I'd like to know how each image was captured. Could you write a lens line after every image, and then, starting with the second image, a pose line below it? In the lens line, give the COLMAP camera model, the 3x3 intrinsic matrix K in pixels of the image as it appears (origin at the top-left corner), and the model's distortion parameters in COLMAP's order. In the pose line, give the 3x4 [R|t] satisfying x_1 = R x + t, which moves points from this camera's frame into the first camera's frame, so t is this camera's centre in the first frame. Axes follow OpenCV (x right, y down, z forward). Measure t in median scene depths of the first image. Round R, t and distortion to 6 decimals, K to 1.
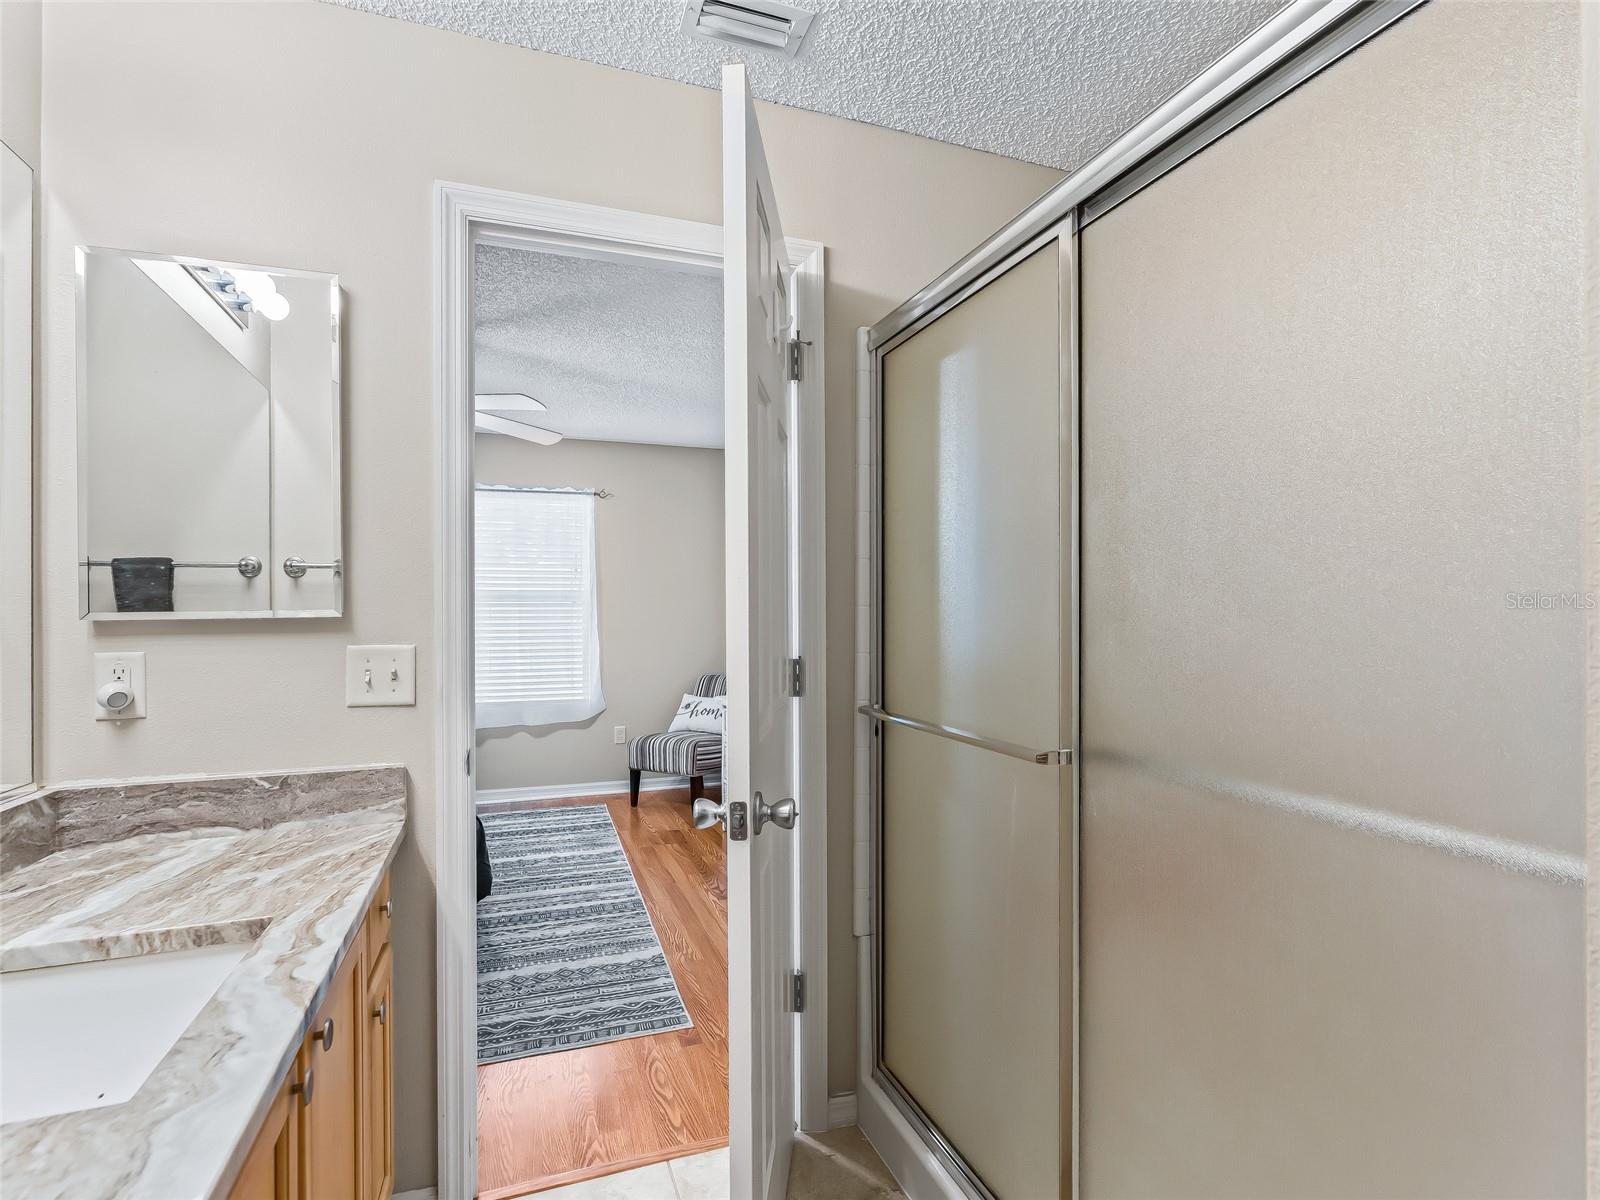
lens RADIAL K [[816.3, 0, 801.2], [0, 816.3, 605.5], [0, 0, 1]] dist [-0.005004, 0.000882]
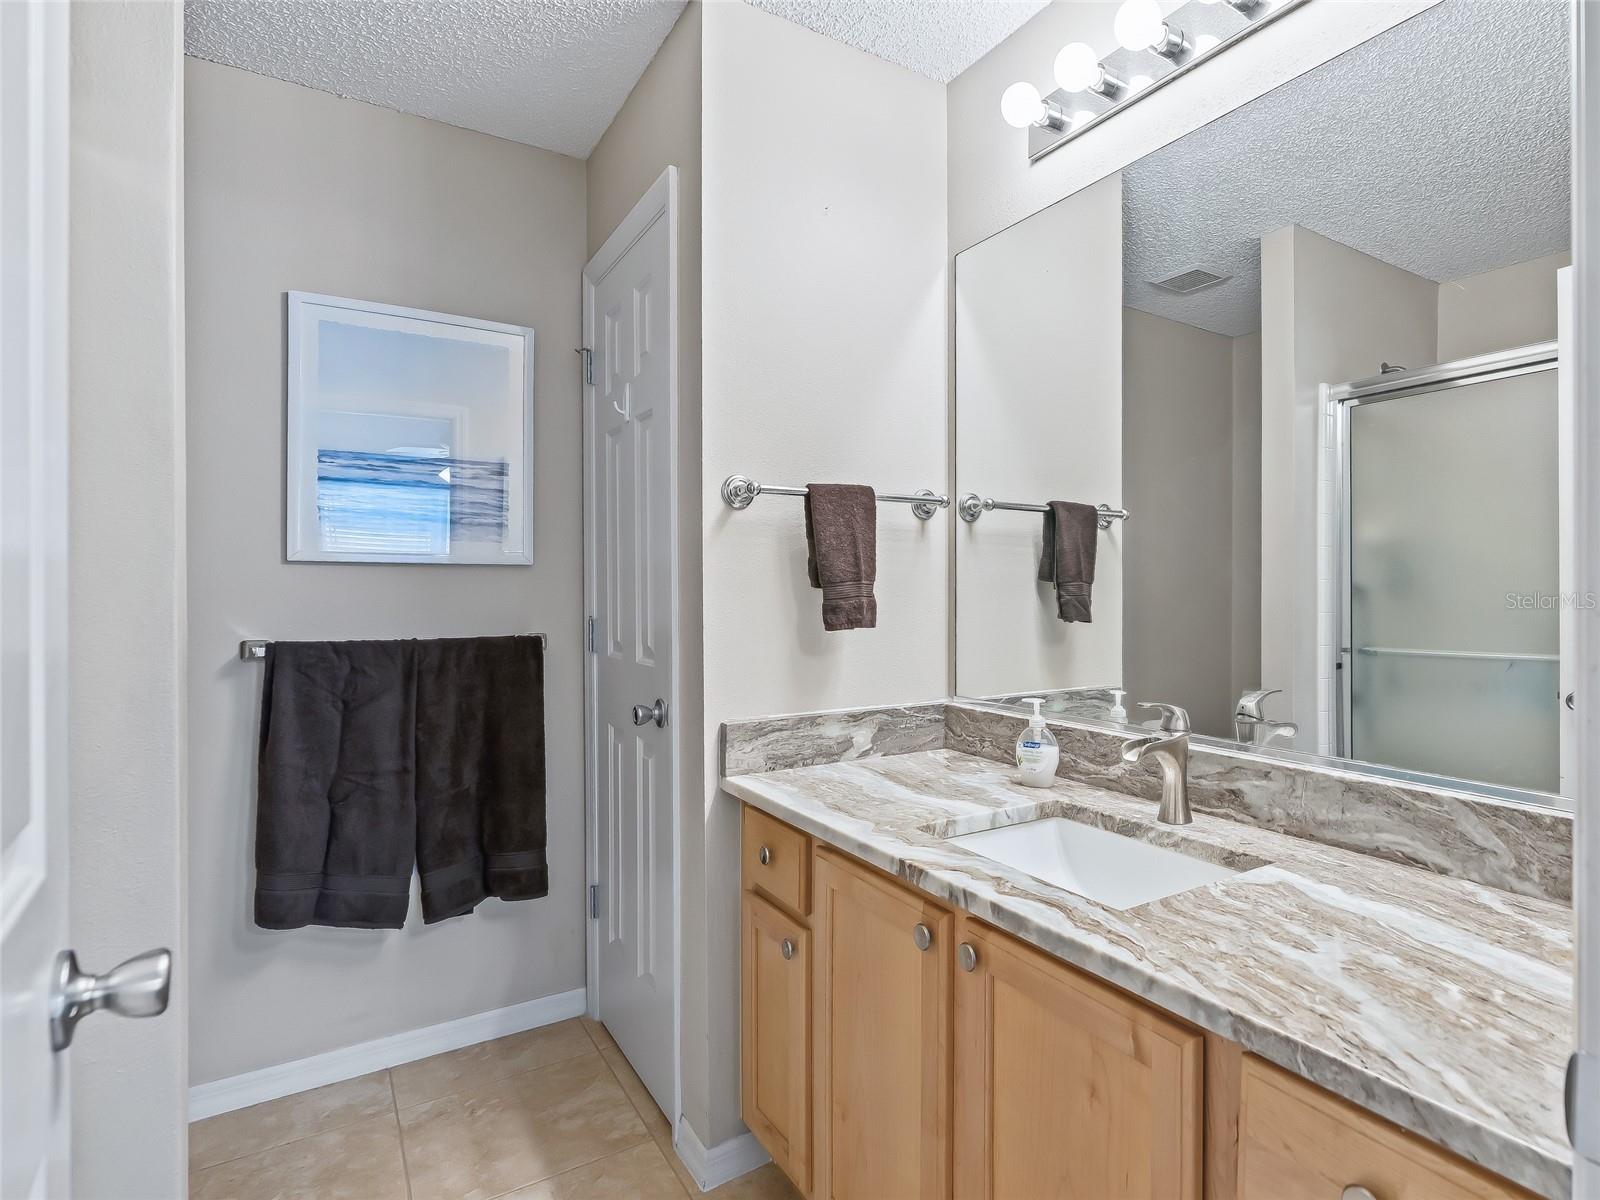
lens RADIAL K [[816.3, 0, 801.2], [0, 816.3, 605.5], [0, 0, 1]] dist [-0.005004, 0.000882]
pose [[-0.988012, 0.011017, -0.153986, -0.156797], [0.009232, 0.999882, 0.012305, 0.042602], [0.154104, 0.010735, -0.987996, 1.440564]]
